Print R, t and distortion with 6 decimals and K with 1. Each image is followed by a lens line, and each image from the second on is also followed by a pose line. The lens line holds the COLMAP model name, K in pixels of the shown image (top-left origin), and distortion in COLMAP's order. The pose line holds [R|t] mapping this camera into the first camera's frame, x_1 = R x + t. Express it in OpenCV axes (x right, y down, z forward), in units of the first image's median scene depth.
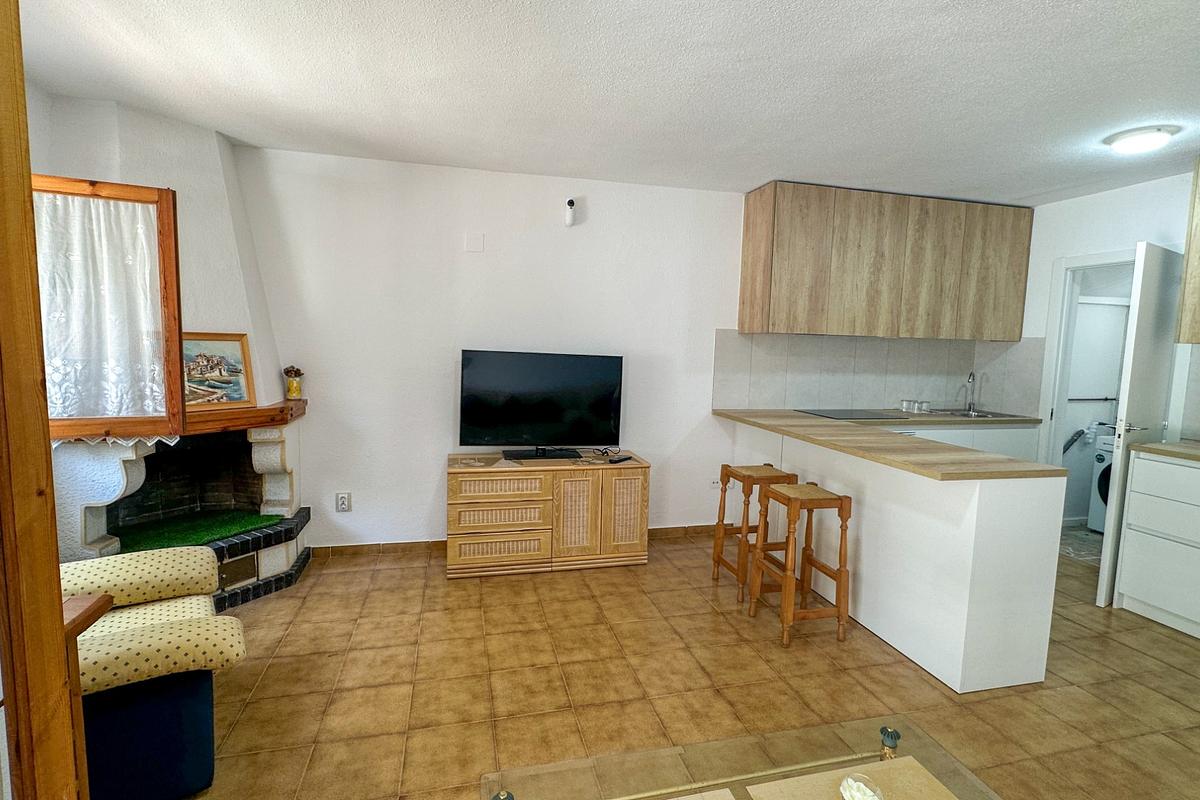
lens RADIAL K [[566.4, 0, 600.6], [0, 566.4, 396.5], [0, 0, 1]] dist [0.001085, -0.000225]
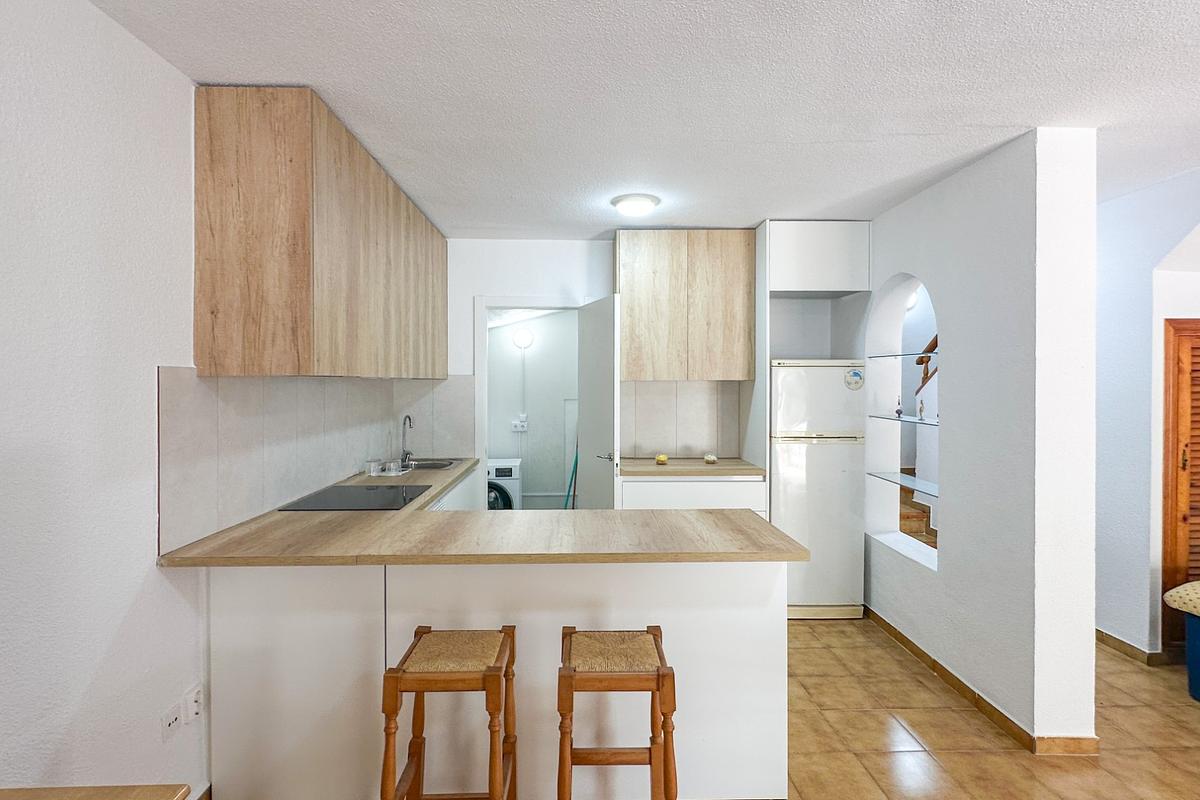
lens RADIAL K [[585.5, 0, 589.2], [0, 585.5, 386.4], [0, 0, 1]] dist [0.001578, 0.000133]
pose [[0.221525, -0.034773, 0.974535, -0.186581], [0.099734, 0.994931, 0.012830, -0.092955], [-0.970041, 0.094353, 0.223870, 0.701992]]
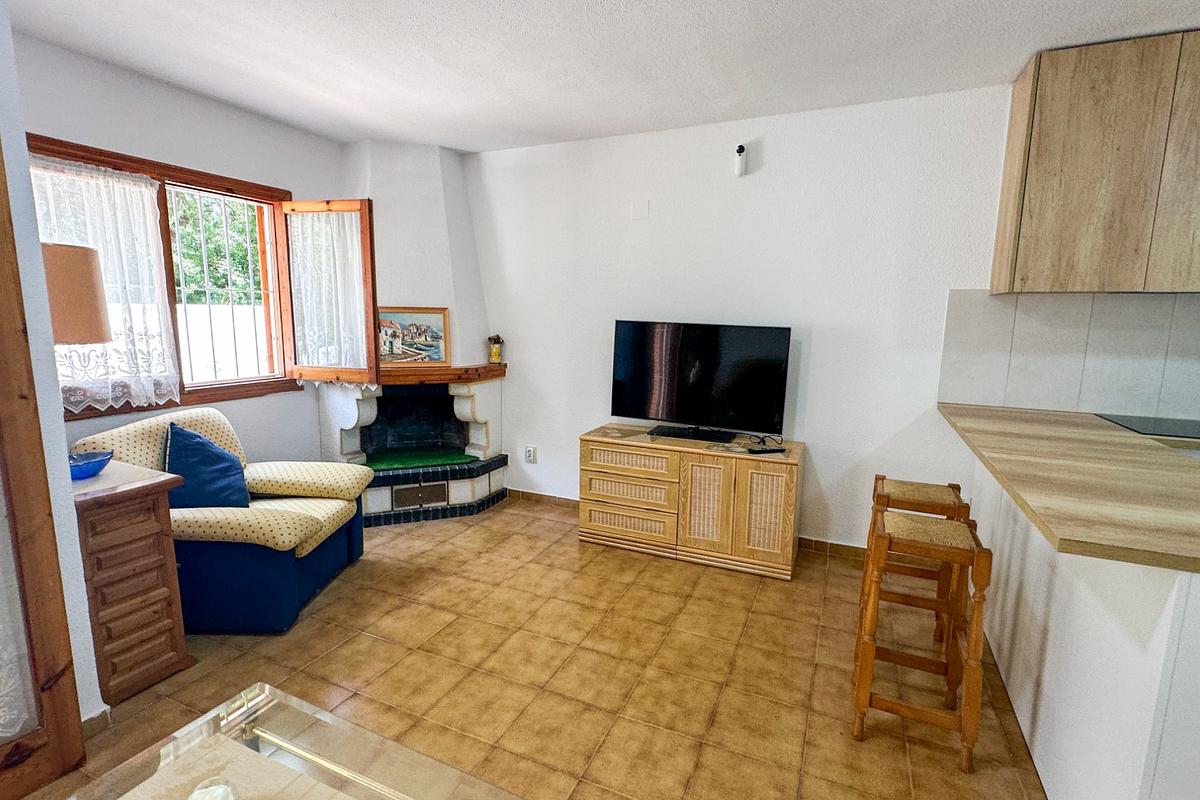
lens RADIAL K [[566.4, 0, 600.6], [0, 566.4, 396.5], [0, 0, 1]] dist [0.001085, -0.000225]
pose [[0.783404, 0.075918, -0.616859, 0.370767], [-0.051543, 0.997029, 0.057247, -0.003899], [0.619372, -0.013053, 0.784989, 0.199410]]
